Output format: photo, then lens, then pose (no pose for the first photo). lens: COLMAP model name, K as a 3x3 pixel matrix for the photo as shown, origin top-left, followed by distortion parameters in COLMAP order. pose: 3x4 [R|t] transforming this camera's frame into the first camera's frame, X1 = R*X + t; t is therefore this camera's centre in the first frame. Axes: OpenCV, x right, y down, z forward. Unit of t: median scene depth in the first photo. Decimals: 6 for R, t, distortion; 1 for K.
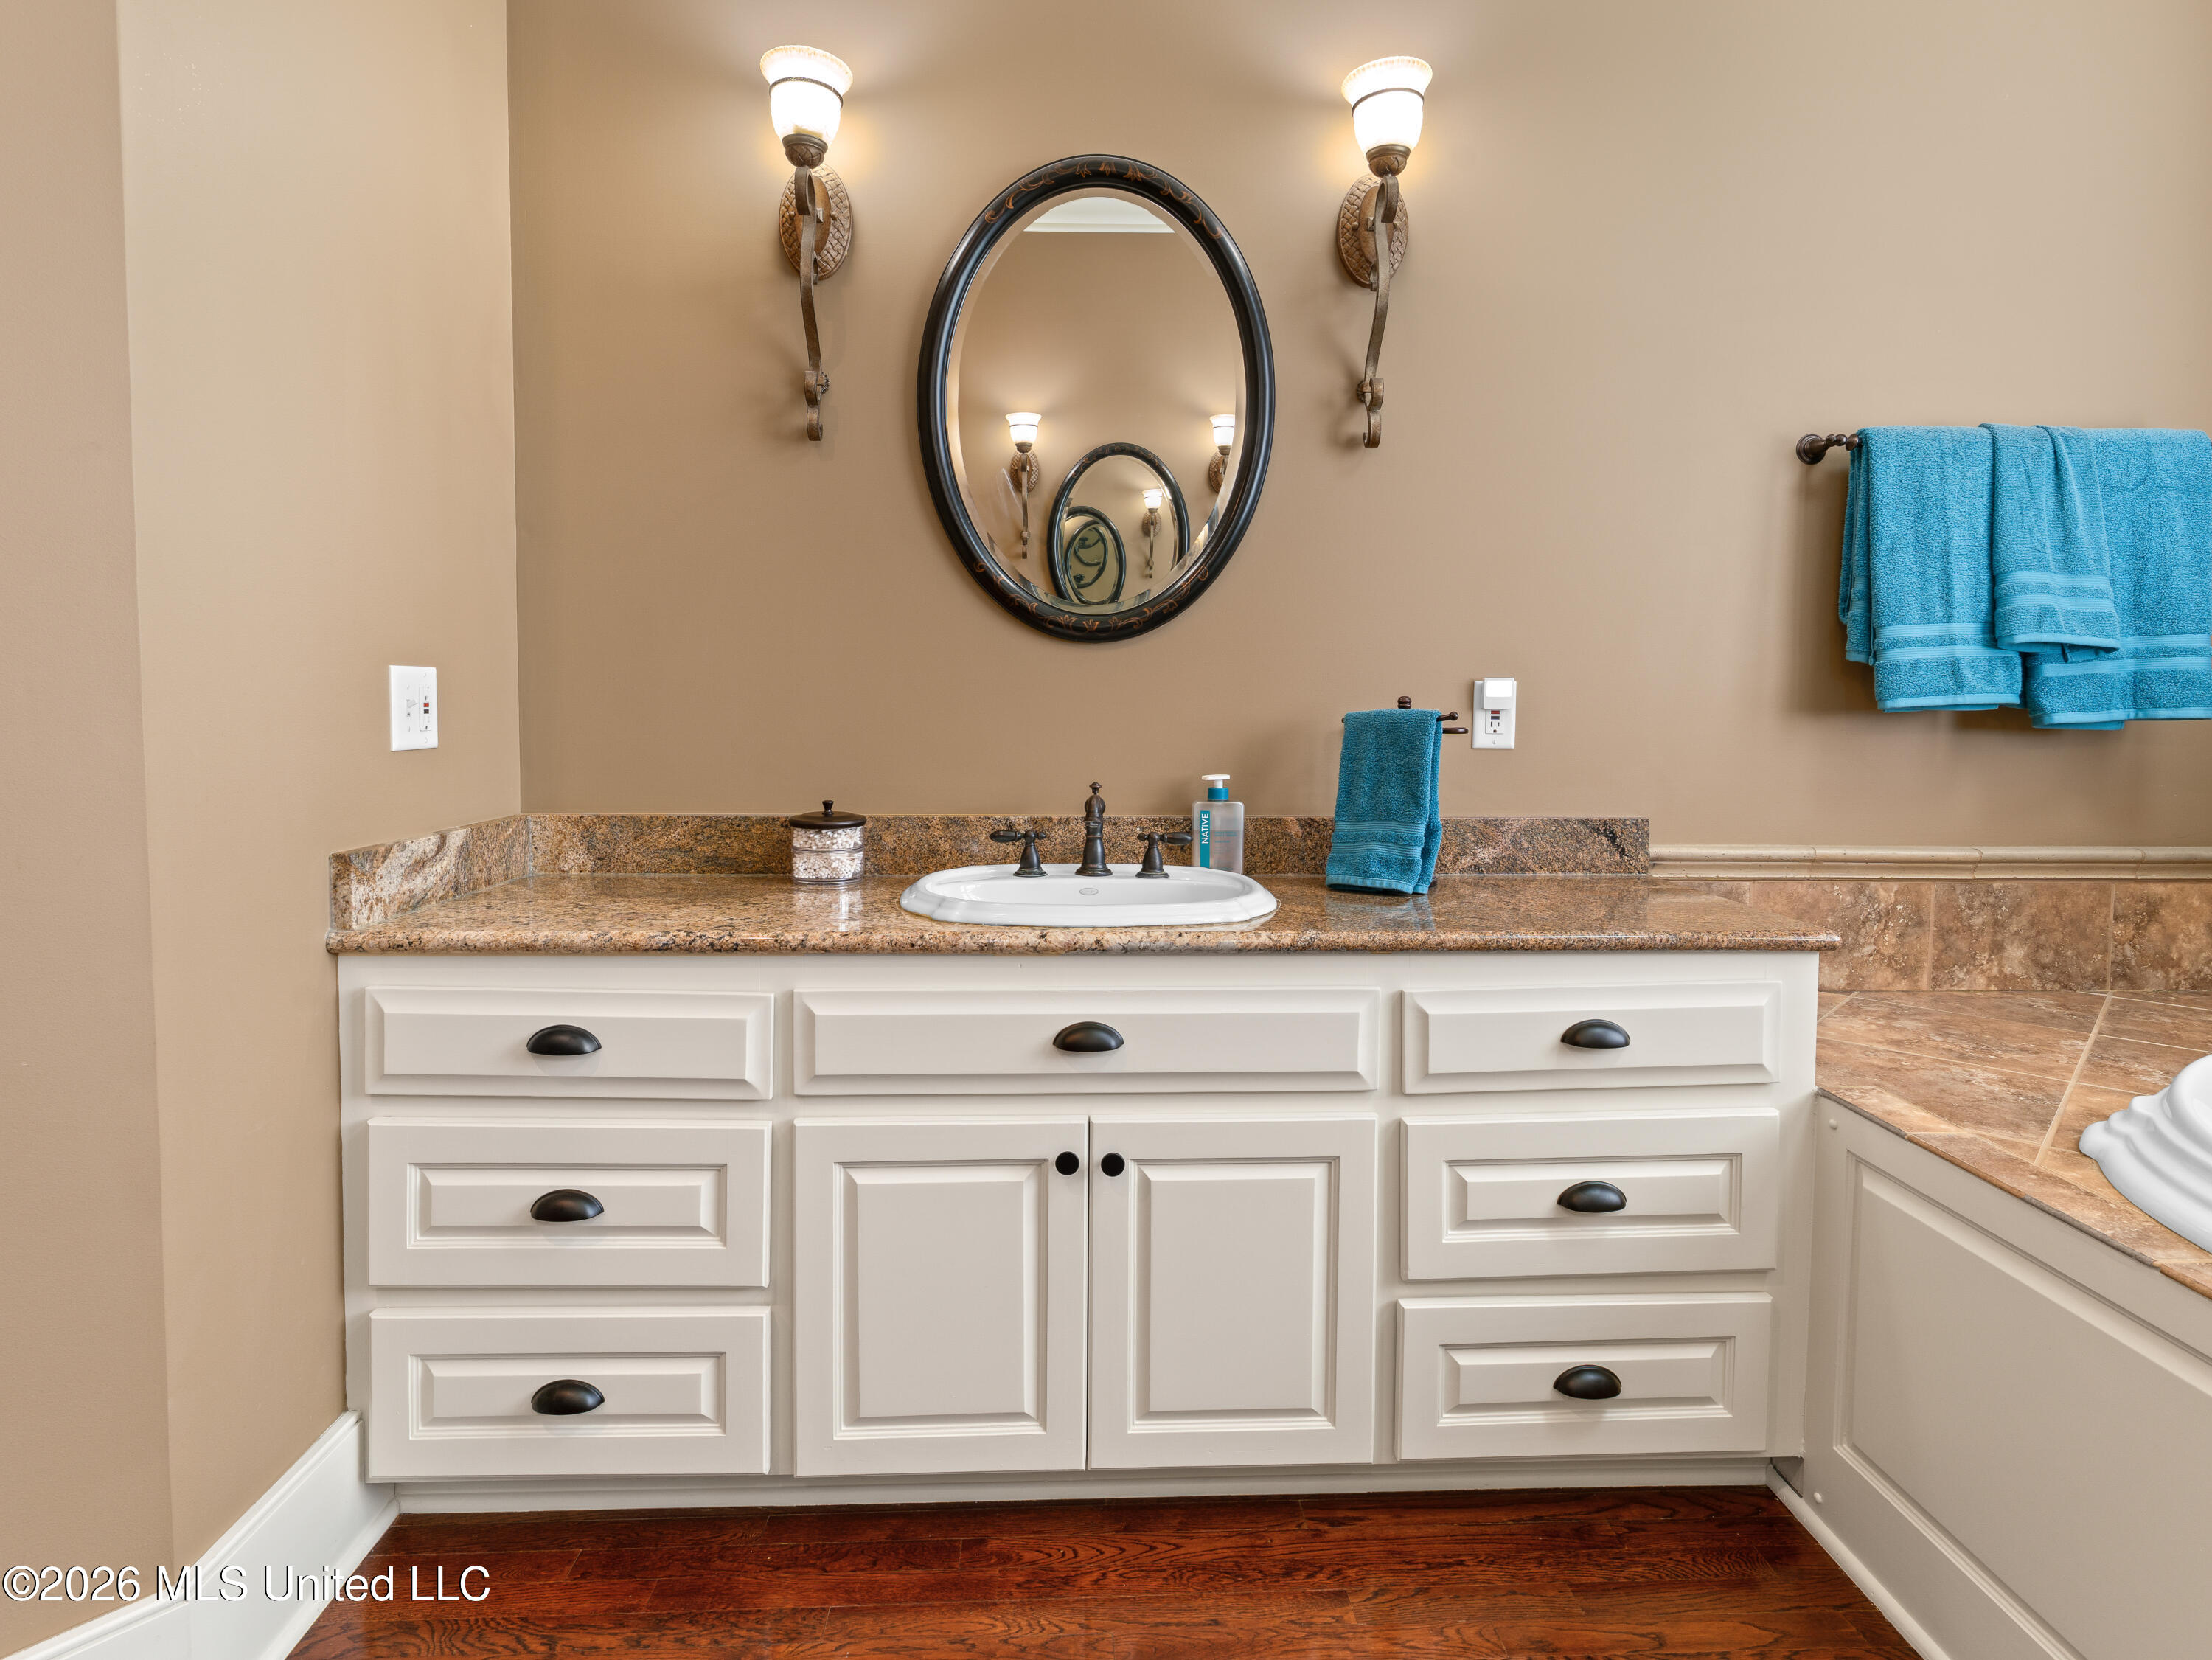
lens RADIAL K [[1190.0, 0, 1106.6], [0, 1190.0, 748.7], [0, 0, 1]] dist [0.000506, 0.000113]
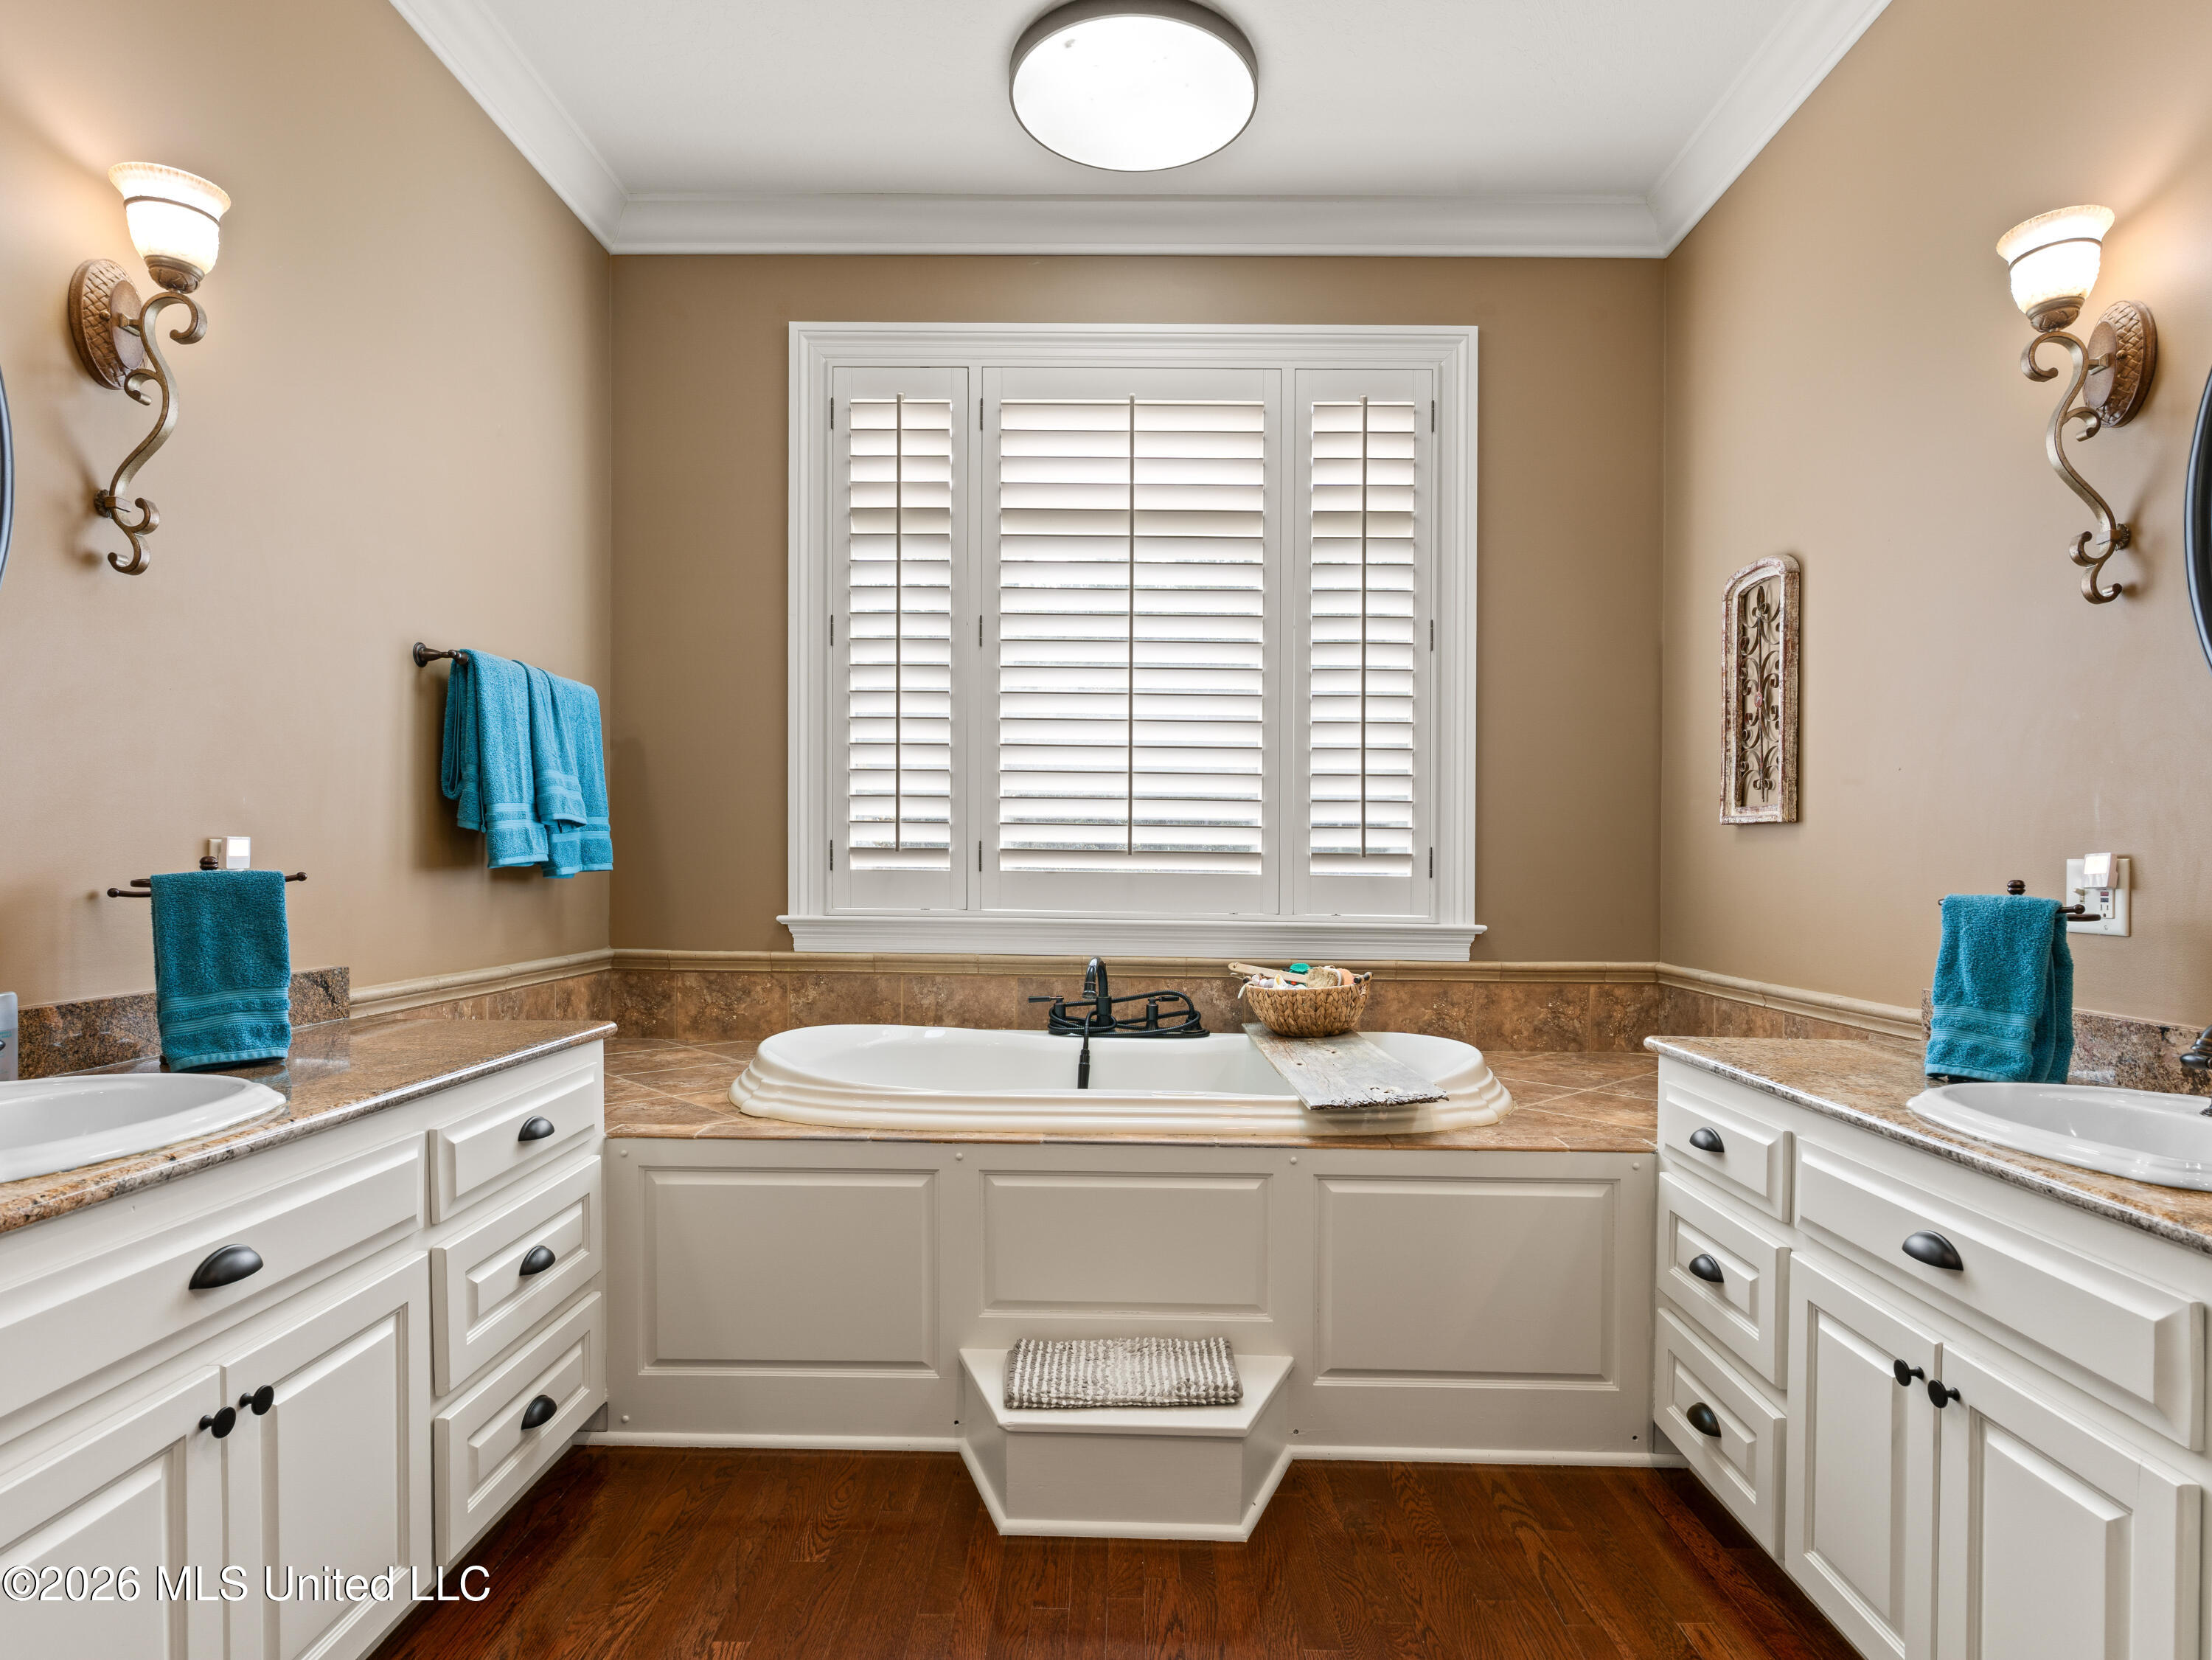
lens RADIAL K [[1196.3, 0, 1110.6], [0, 1196.3, 803.8], [0, 0, 1]] dist [-0.000821, -0.000115]
pose [[0.061394, 0.043006, 0.997187, -0.633355], [0.032678, 0.998449, -0.045072, -0.019532], [-0.997579, 0.035353, 0.059894, 0.233316]]
